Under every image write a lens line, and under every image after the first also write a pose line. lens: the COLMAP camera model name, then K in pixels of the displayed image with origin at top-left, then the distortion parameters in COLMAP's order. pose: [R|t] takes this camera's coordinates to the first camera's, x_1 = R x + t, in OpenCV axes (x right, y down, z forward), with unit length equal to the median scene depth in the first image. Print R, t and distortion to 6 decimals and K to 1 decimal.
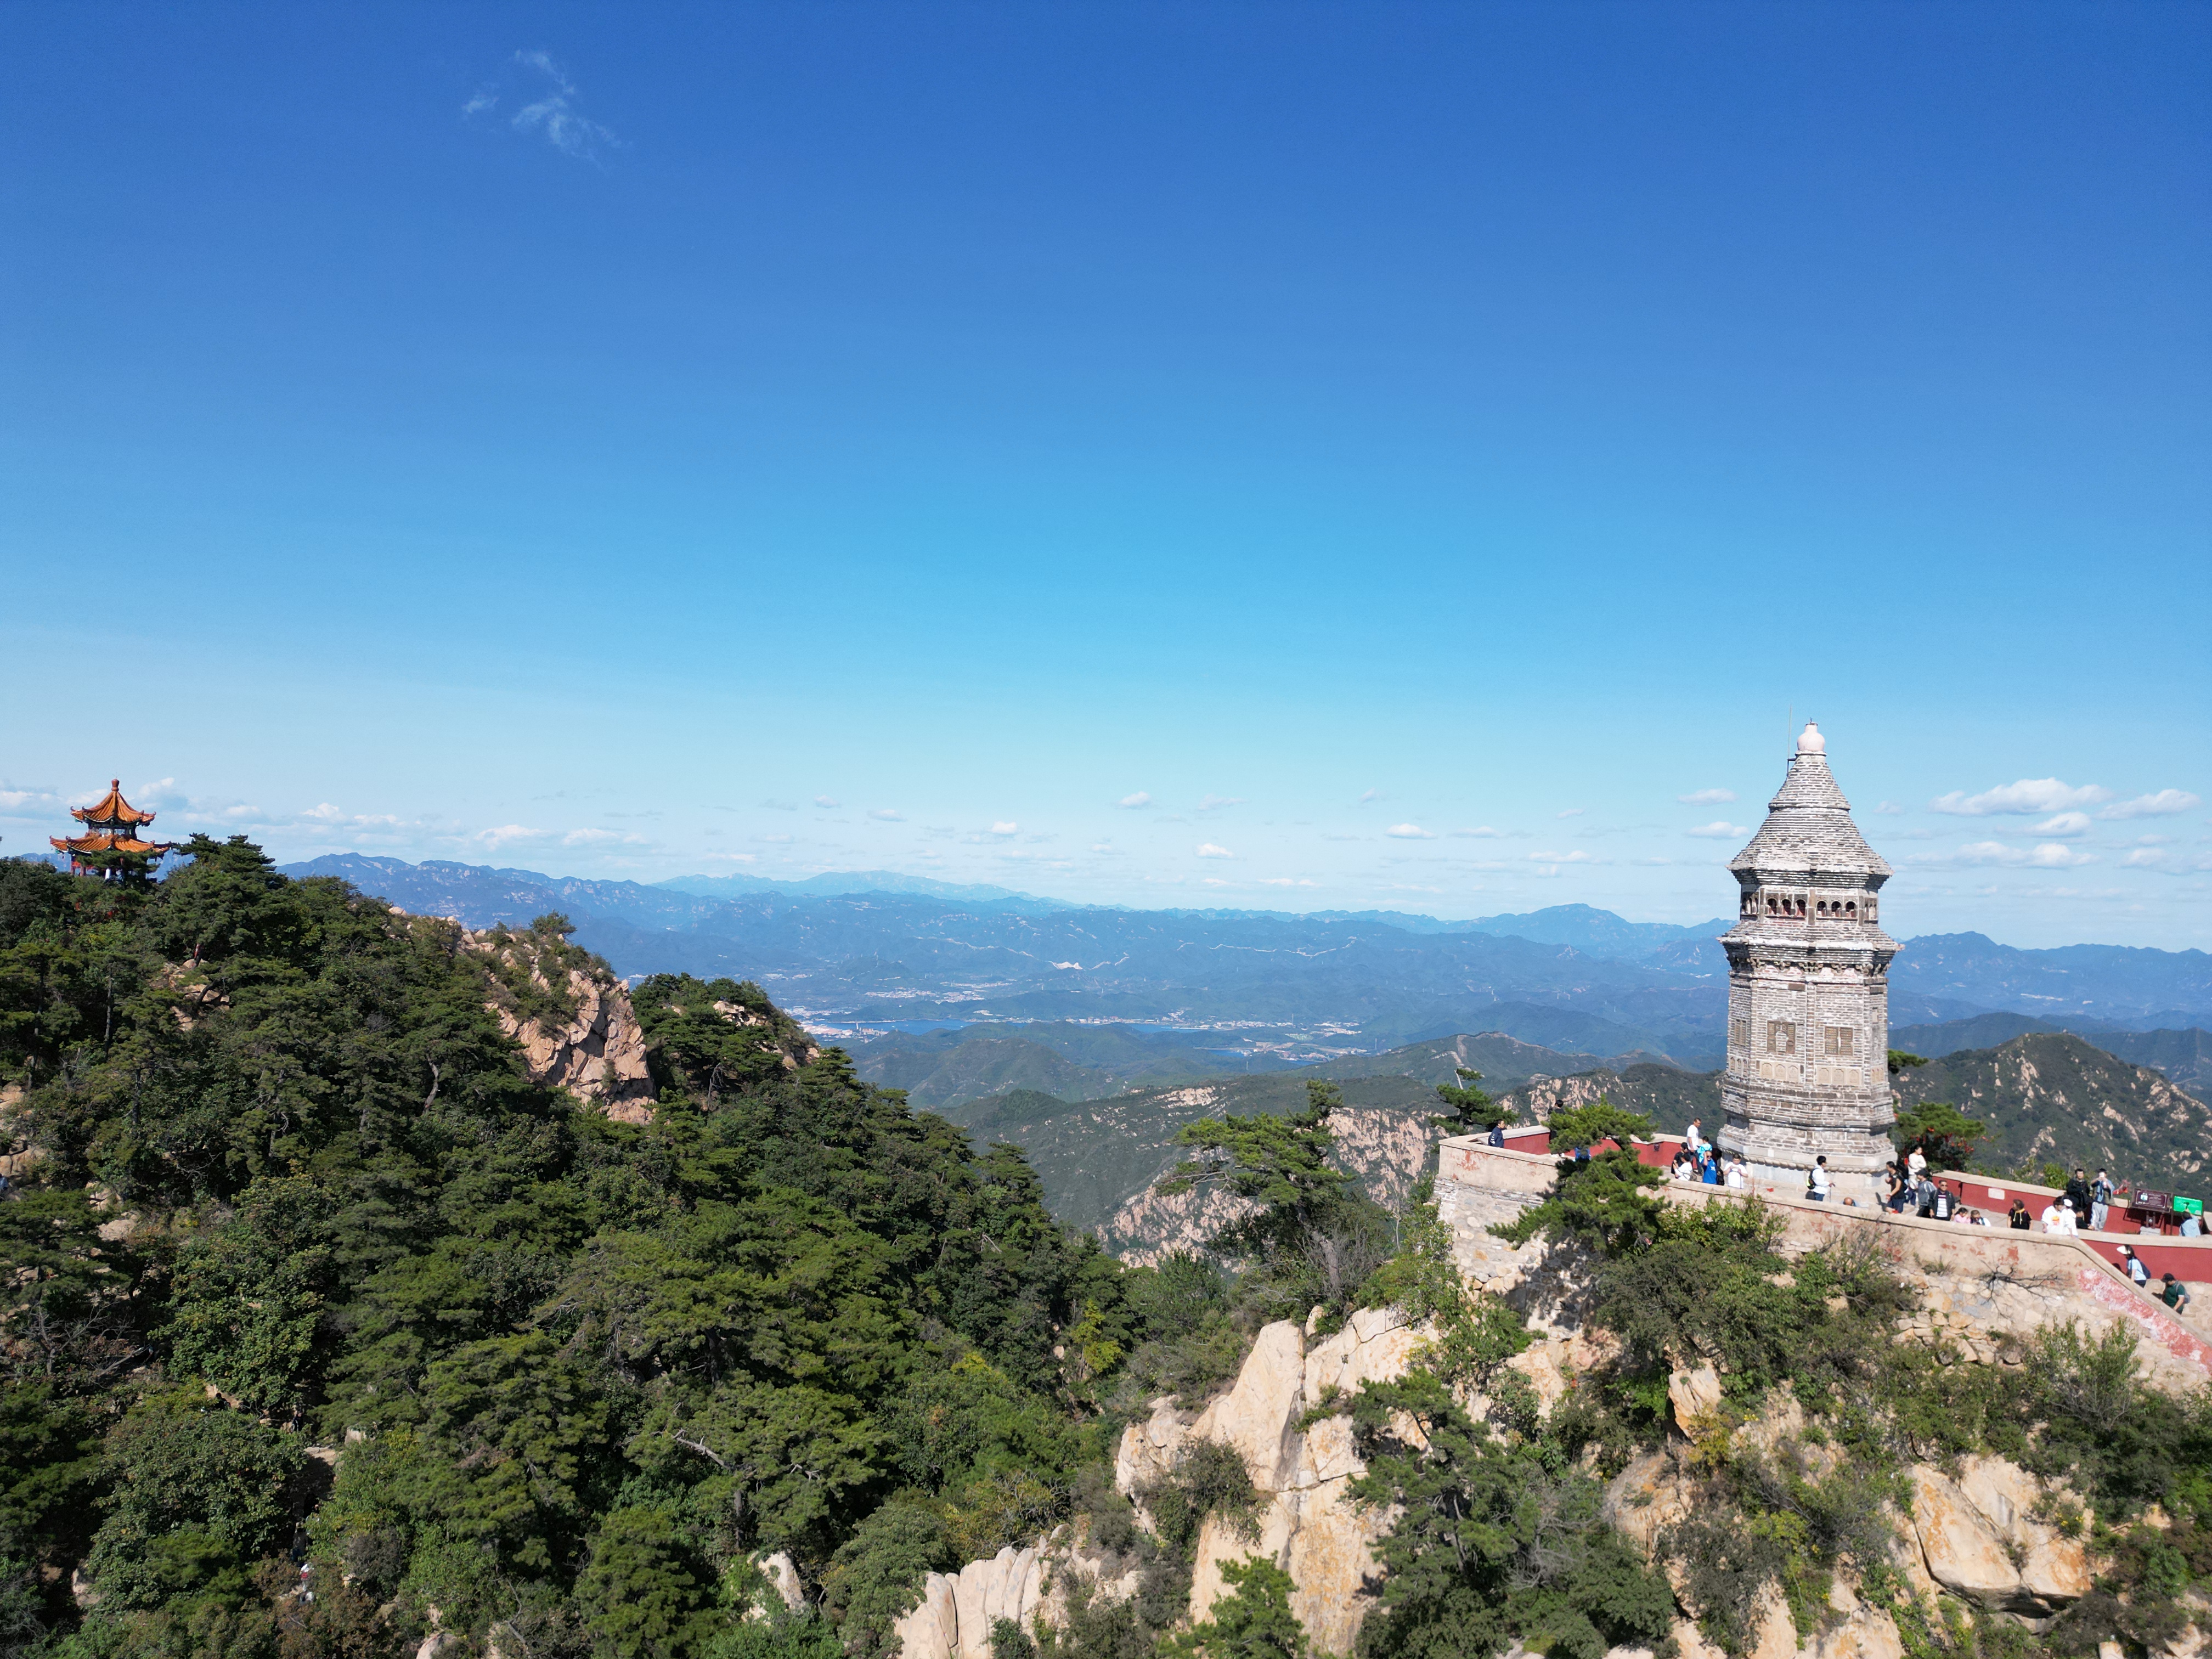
lens RADIAL K [[1558.3, 0, 1099.9], [0, 1558.3, 823.6], [0, 0, 1]] dist [0.088490, -0.085223]
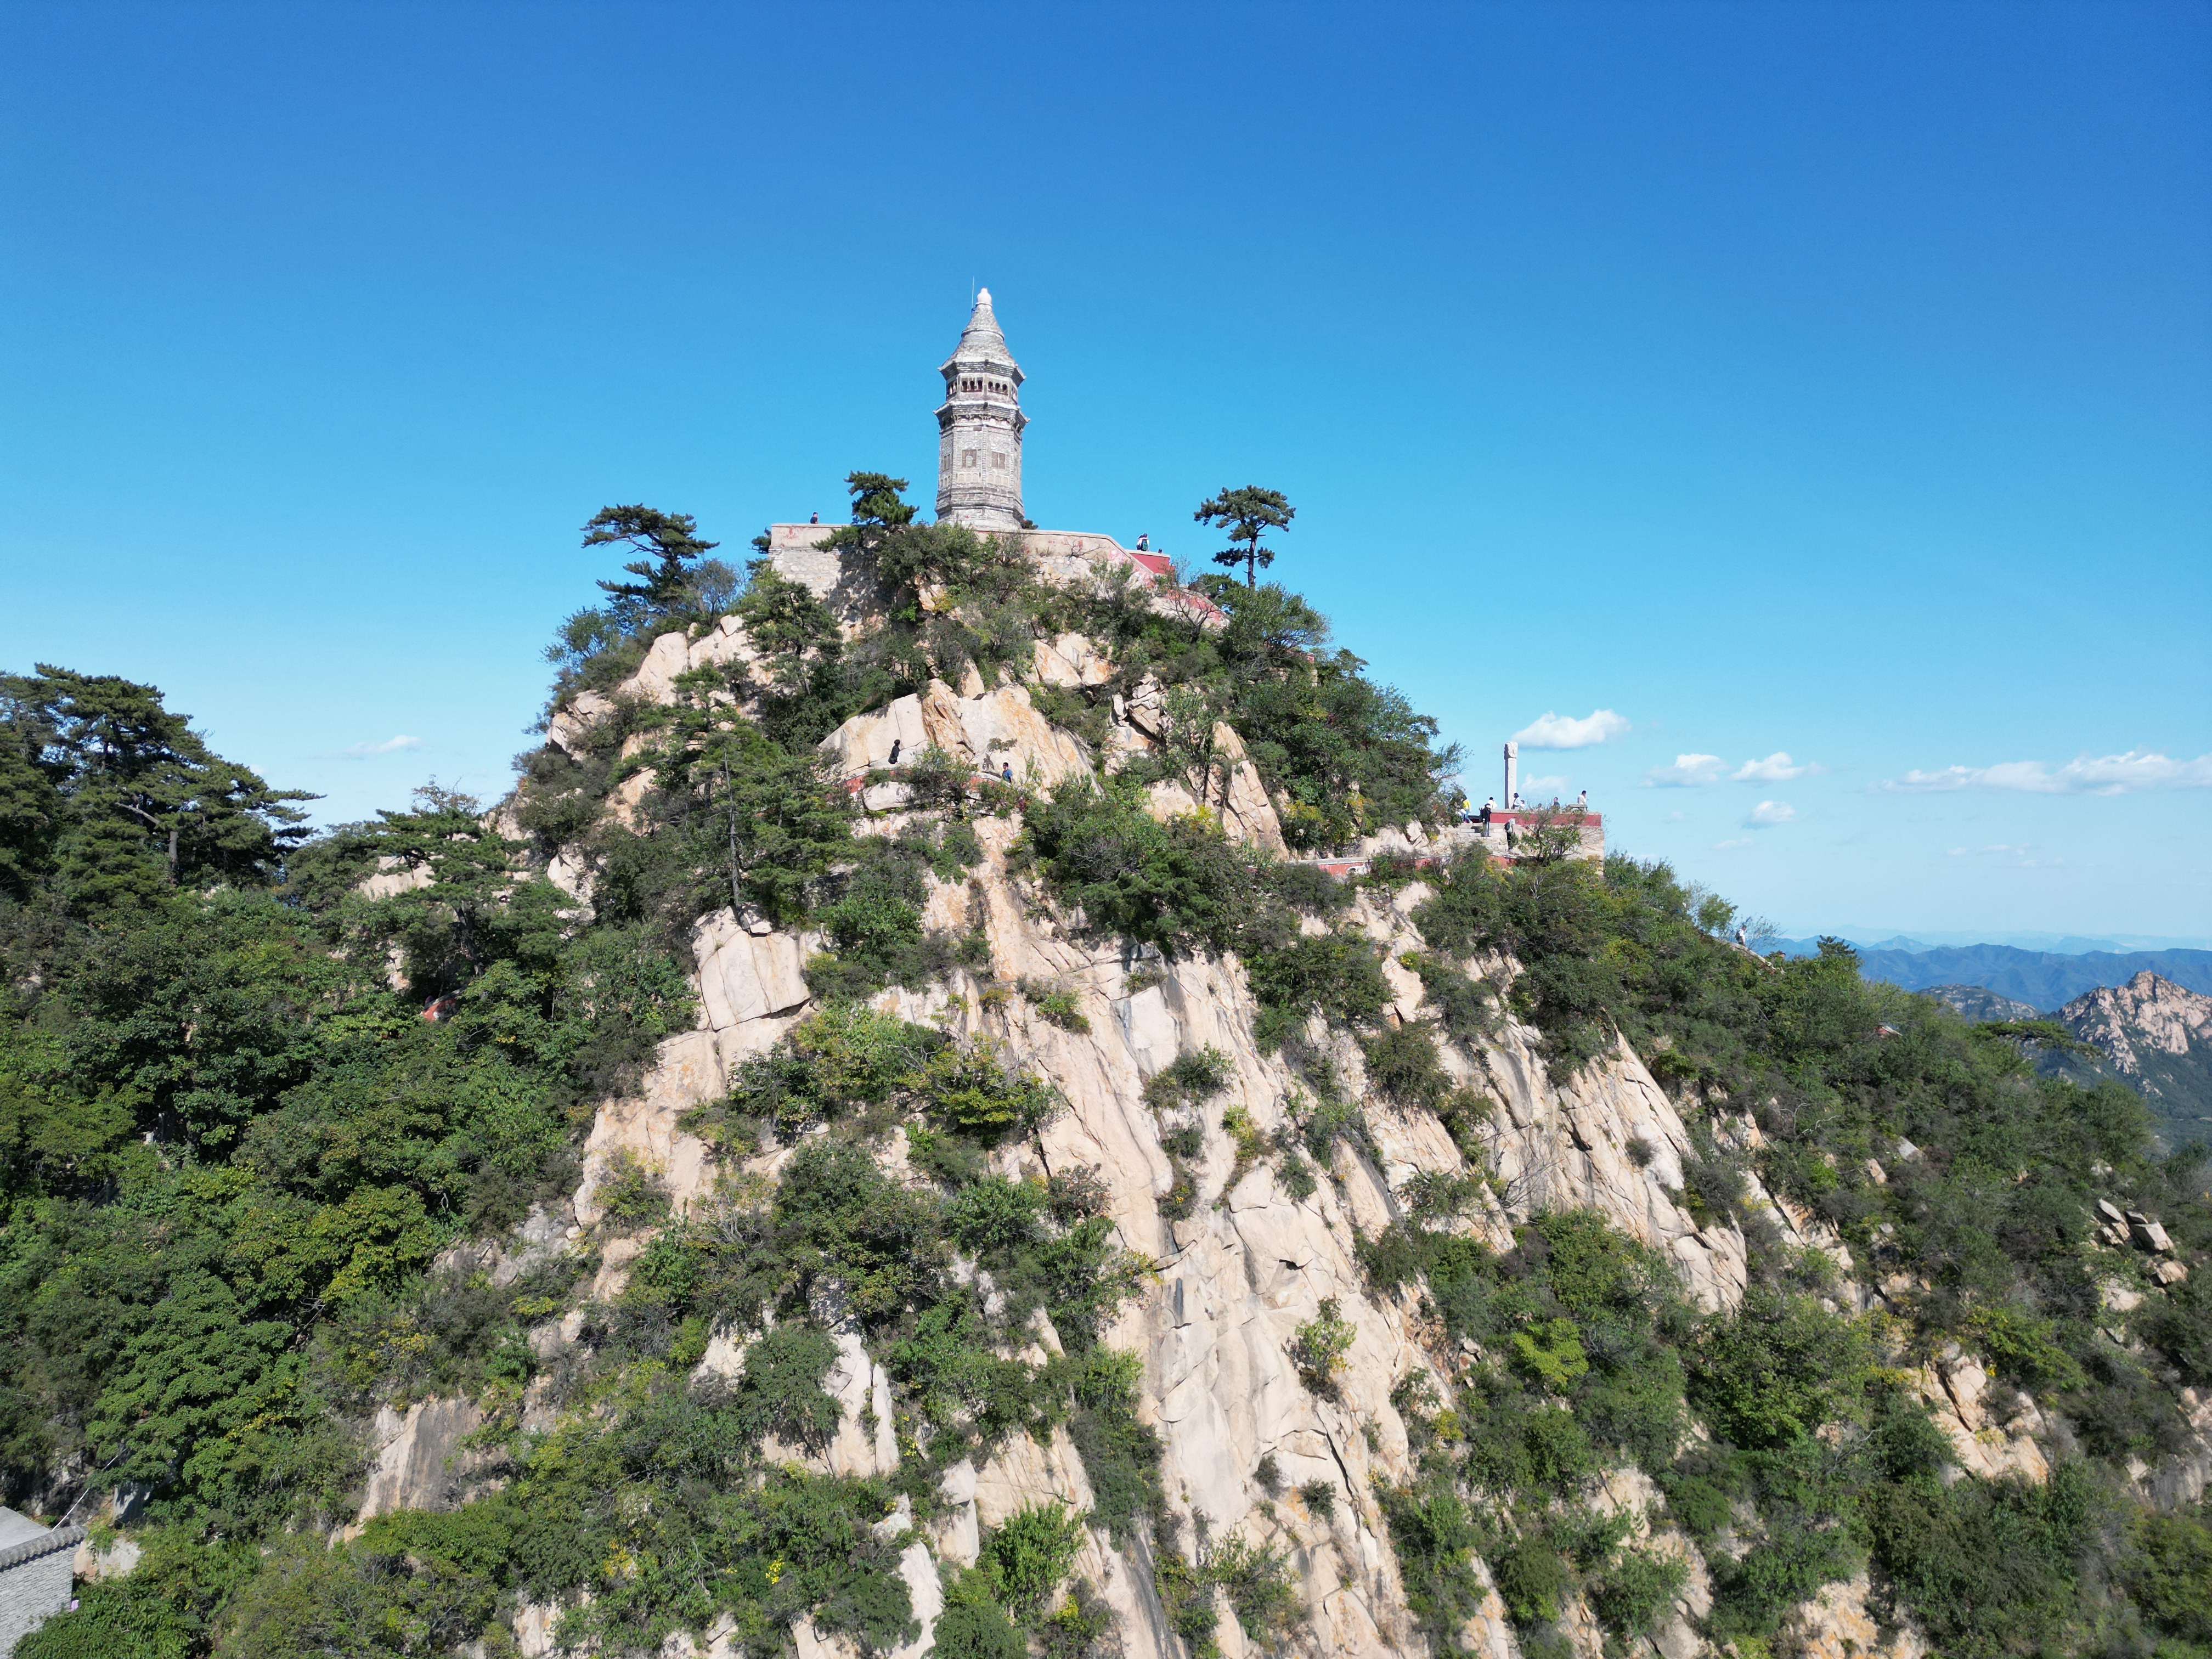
lens RADIAL K [[1560.6, 0, 1098.5], [0, 1560.6, 824.7], [0, 0, 1]] dist [0.085523, -0.085561]
pose [[0.855044, -0.003176, 0.518546, -0.338065], [-0.015301, 0.999391, 0.031352, 0.473282], [-0.518329, -0.034741, 0.854475, -0.554023]]
